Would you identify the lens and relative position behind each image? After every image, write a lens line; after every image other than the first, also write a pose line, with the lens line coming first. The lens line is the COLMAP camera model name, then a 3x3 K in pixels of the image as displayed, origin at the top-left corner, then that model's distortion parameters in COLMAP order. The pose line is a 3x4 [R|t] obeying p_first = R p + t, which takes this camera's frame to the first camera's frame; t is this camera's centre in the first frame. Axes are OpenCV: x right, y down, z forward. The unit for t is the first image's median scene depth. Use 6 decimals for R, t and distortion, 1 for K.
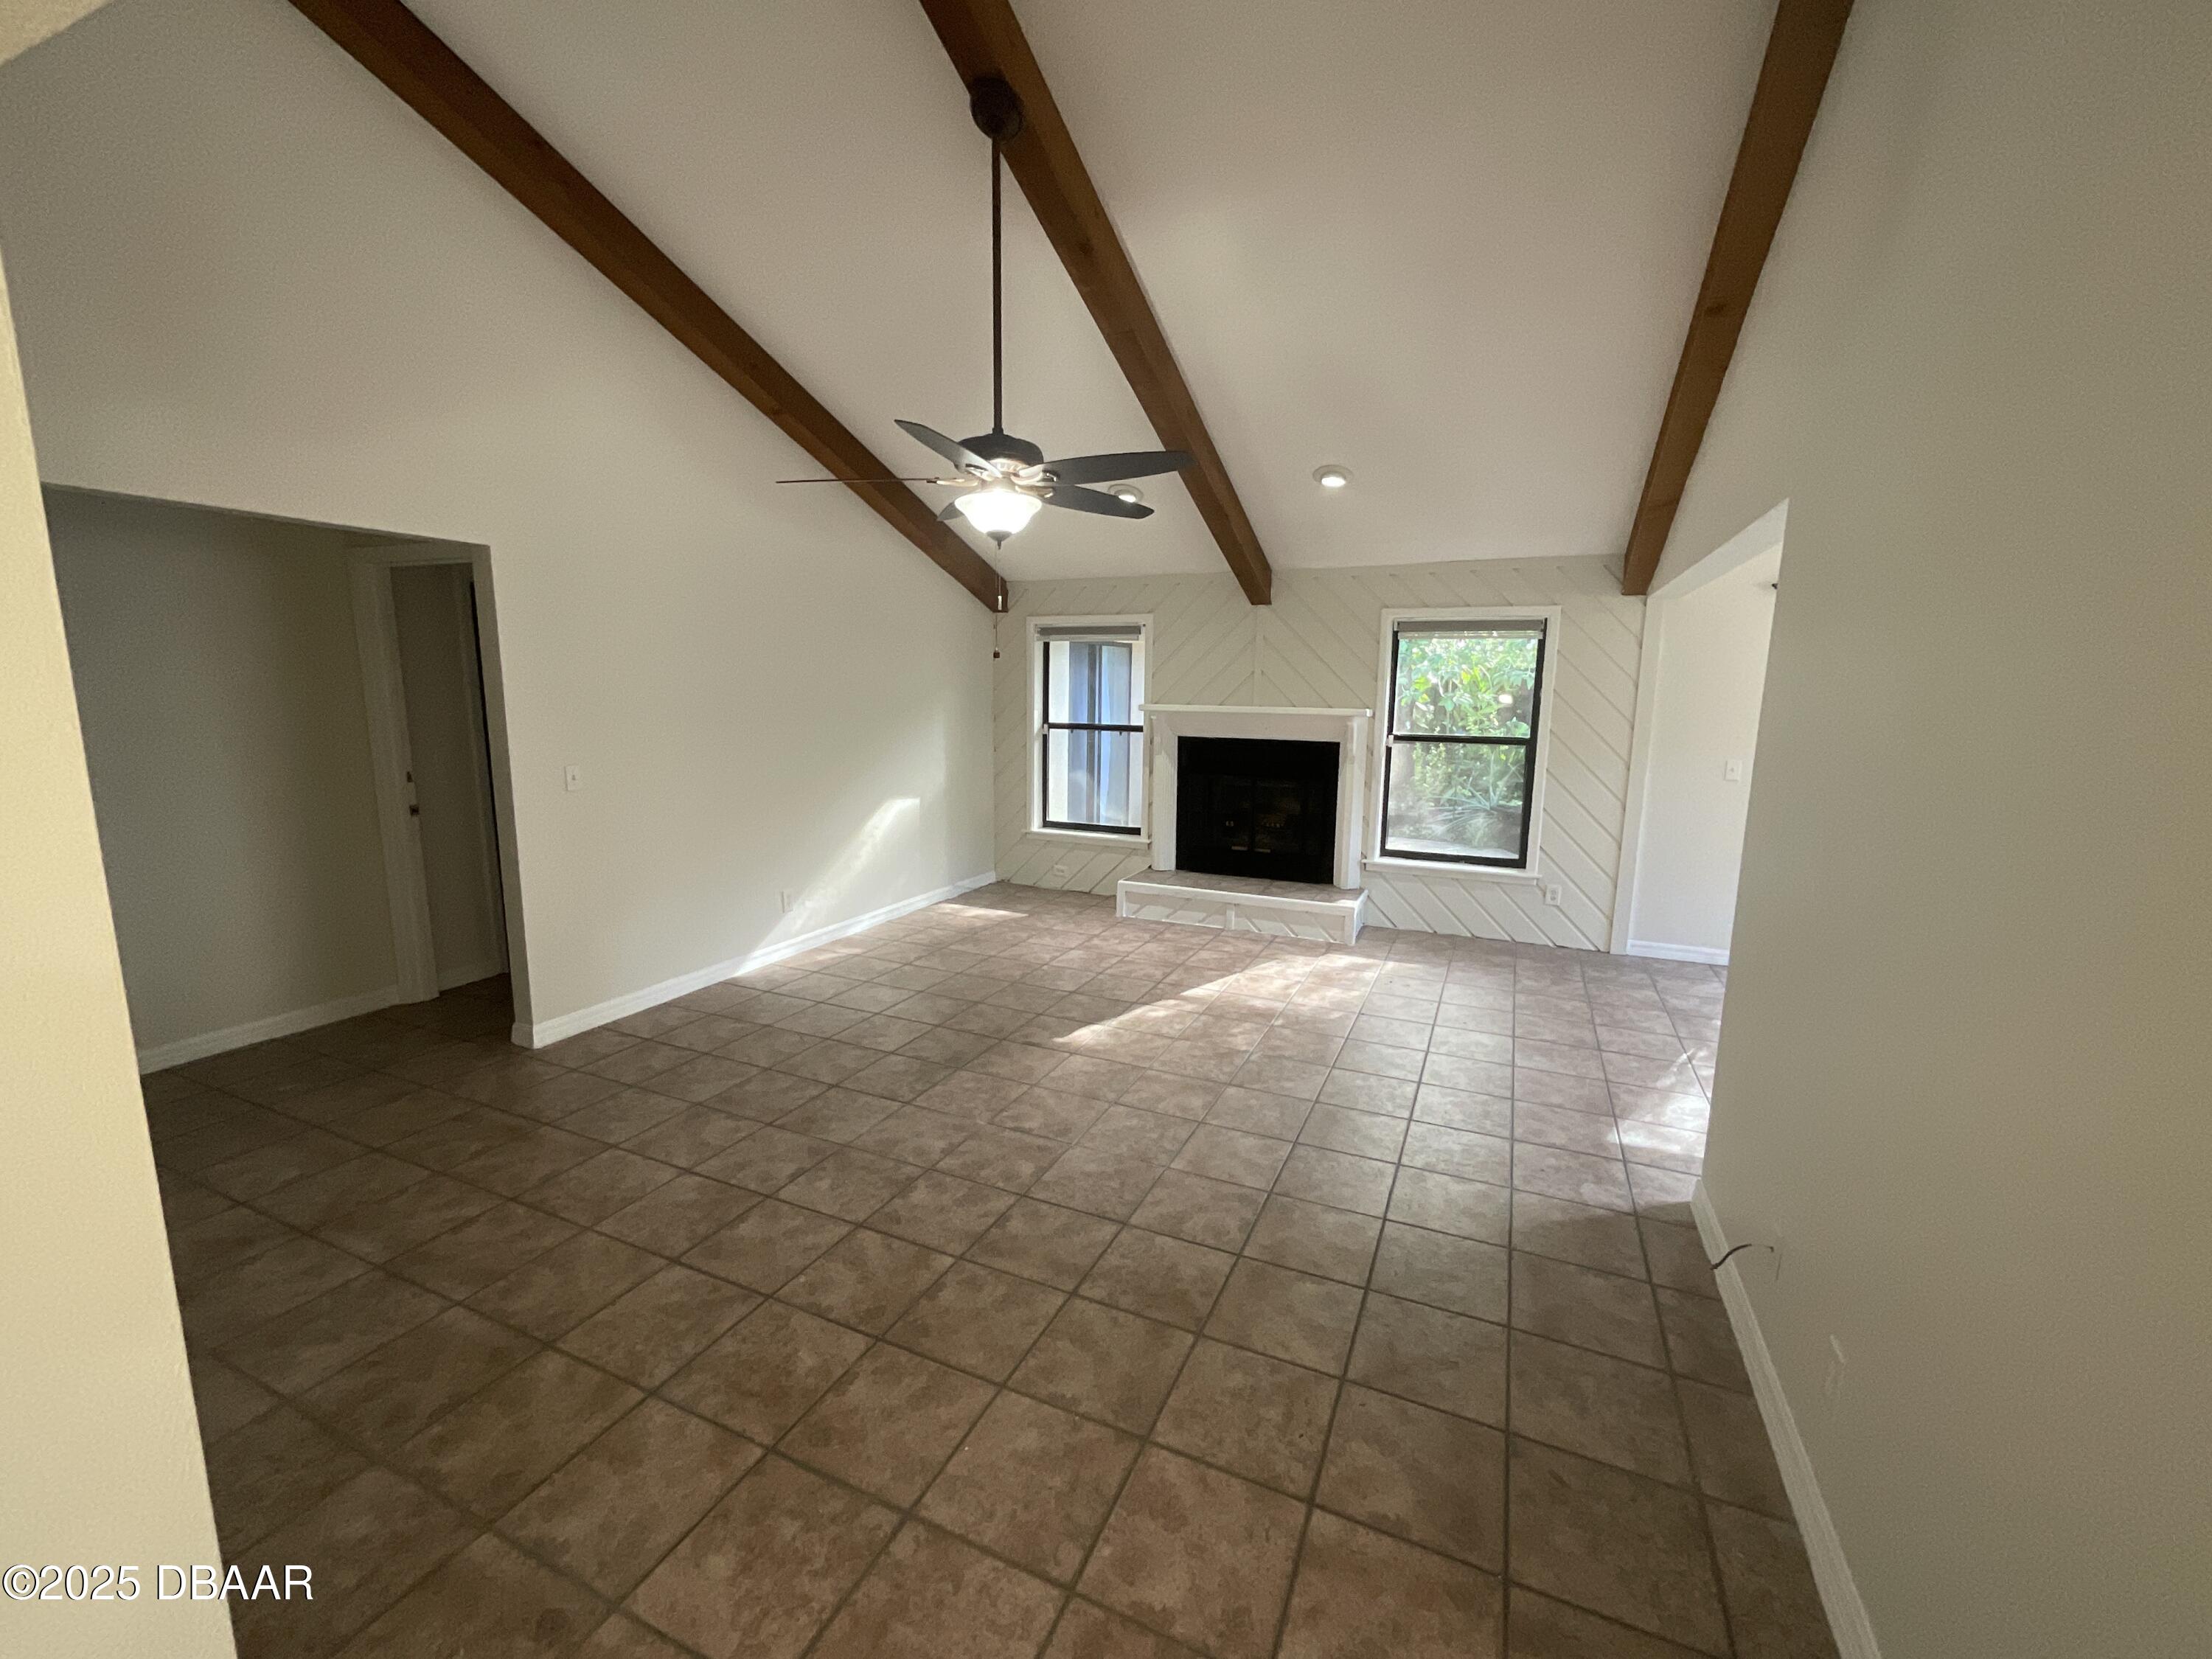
lens RADIAL K [[896.4, 0, 1113.6], [0, 896.4, 824.4], [0, 0, 1]] dist [-0.001715, 0.003743]
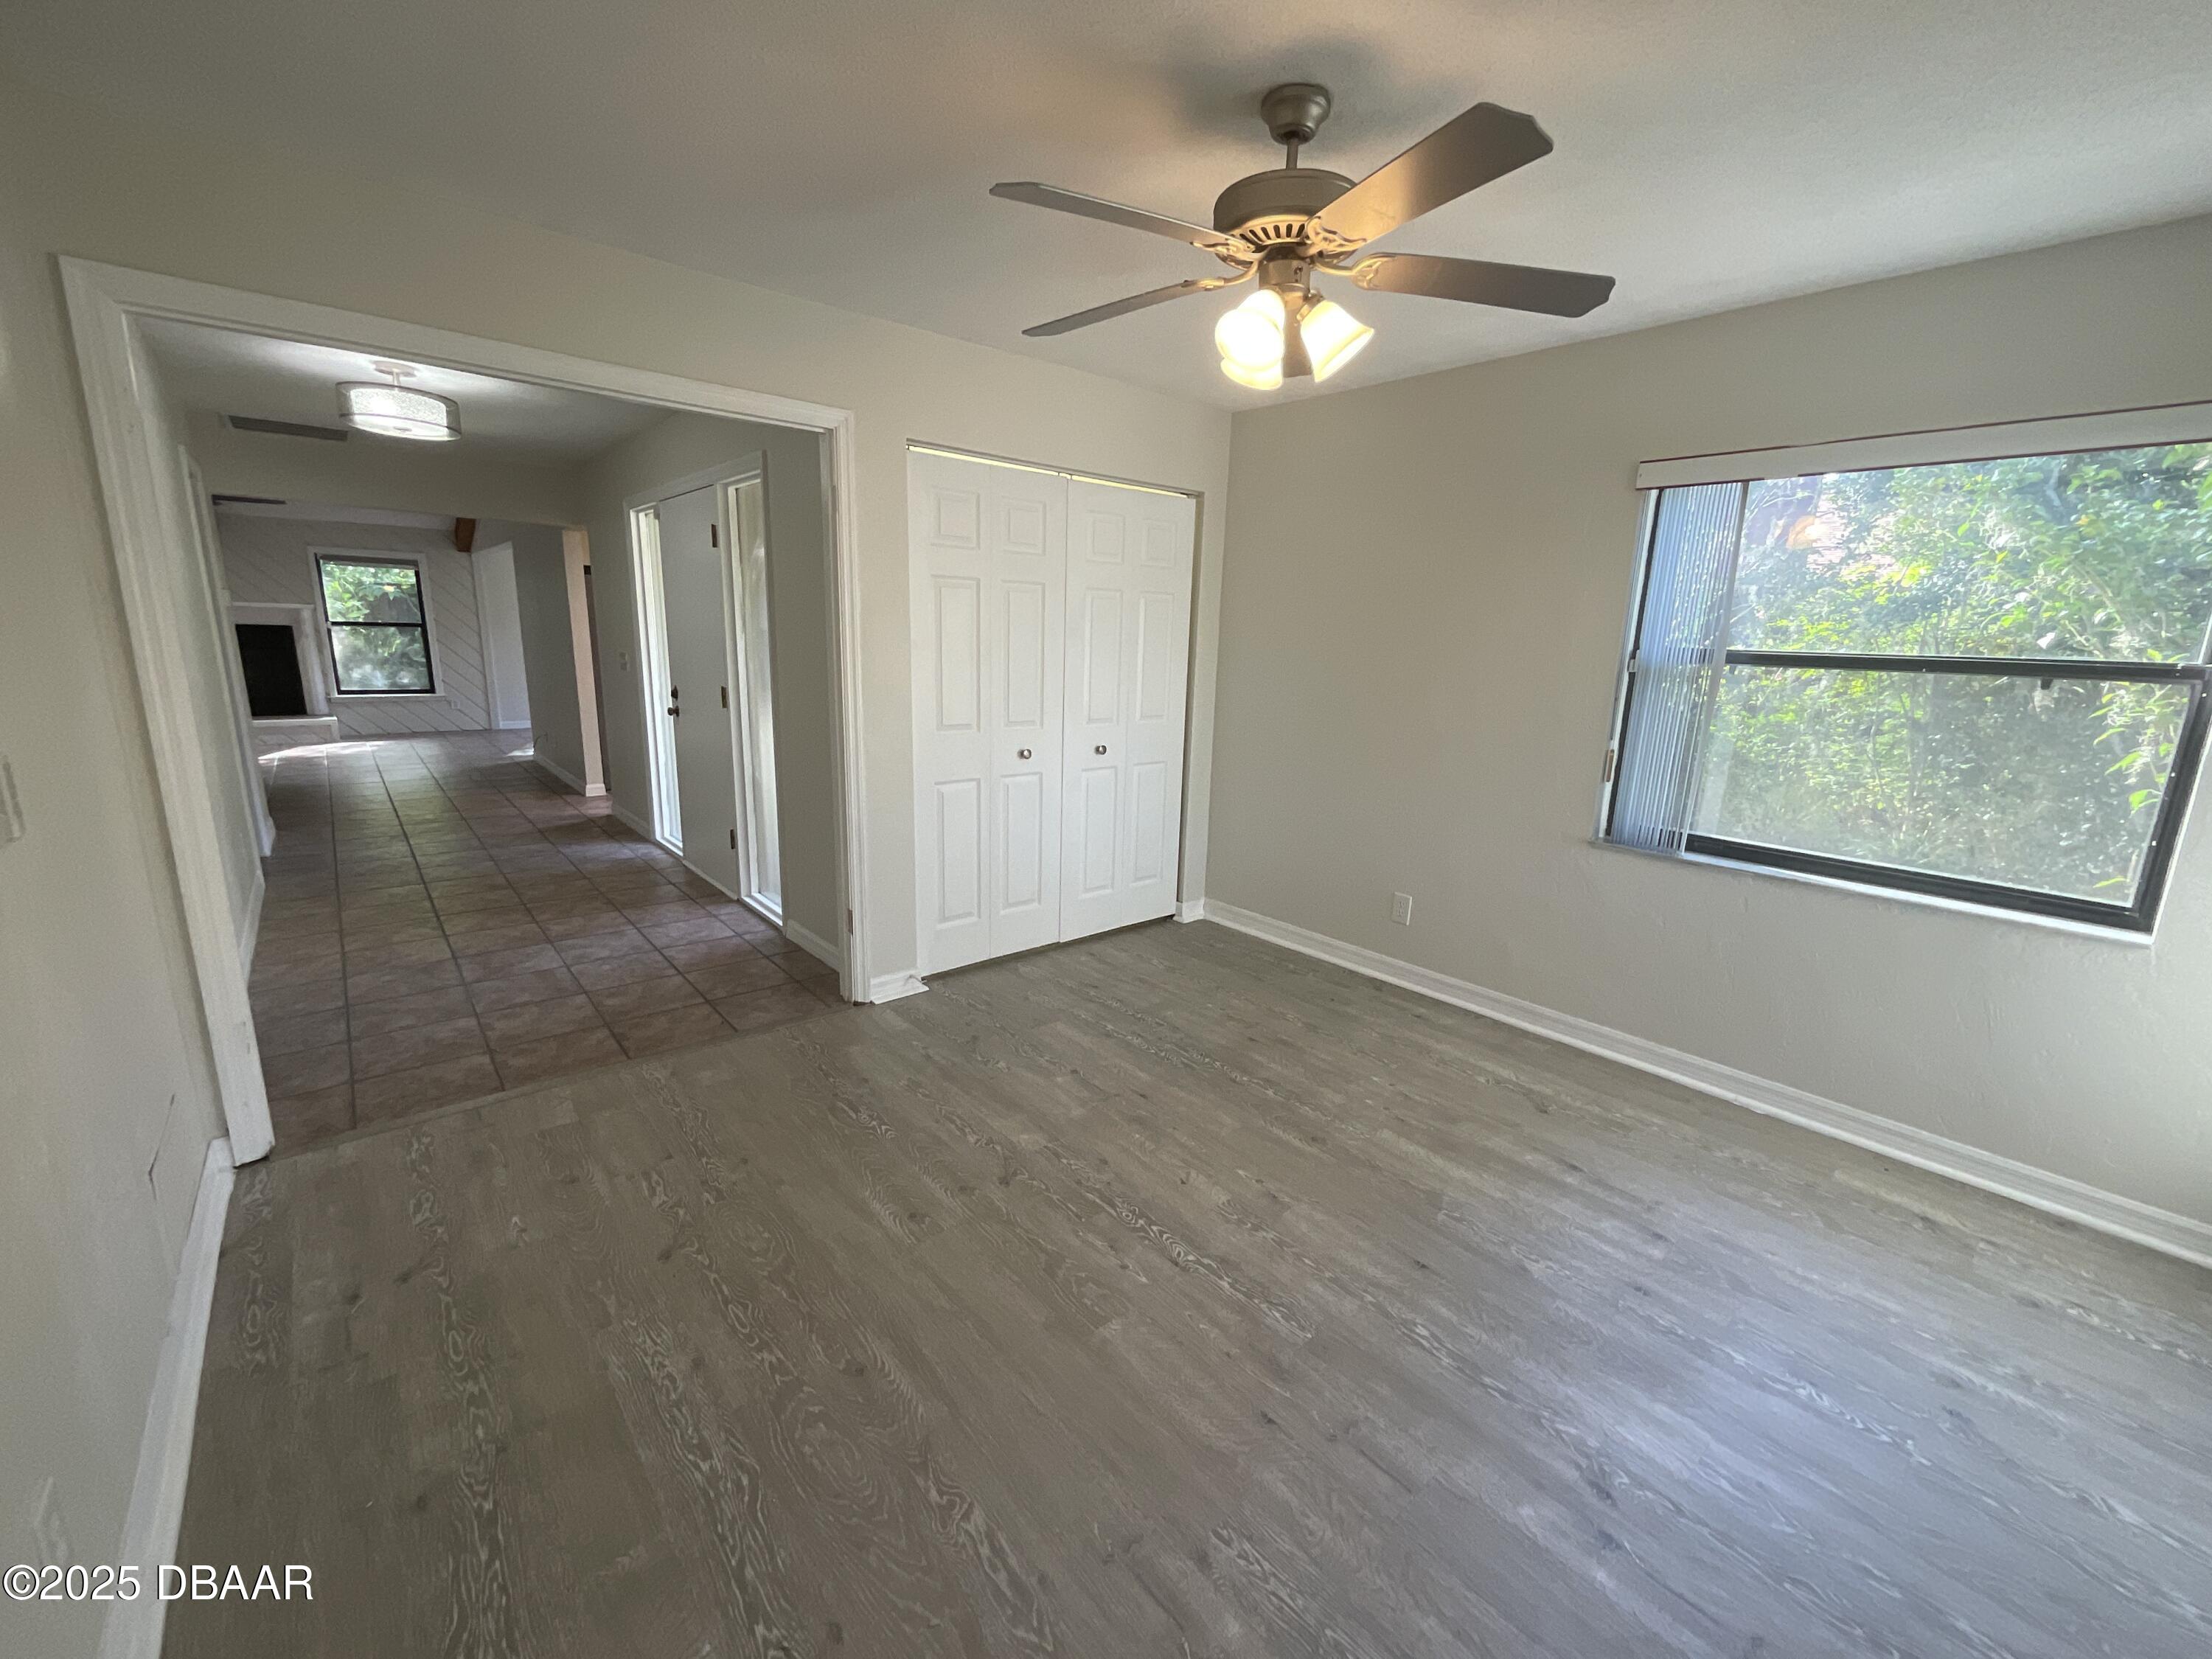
lens RADIAL K [[896.4, 0, 1099.0], [0, 896.4, 819.6], [0, 0, 1]] dist [-0.001715, 0.003743]
pose [[0.425746, -0.200141, 0.882430, -0.675119], [0.124877, 0.978895, 0.161771, 0.184146], [-0.896184, 0.041322, 0.441754, -1.093479]]
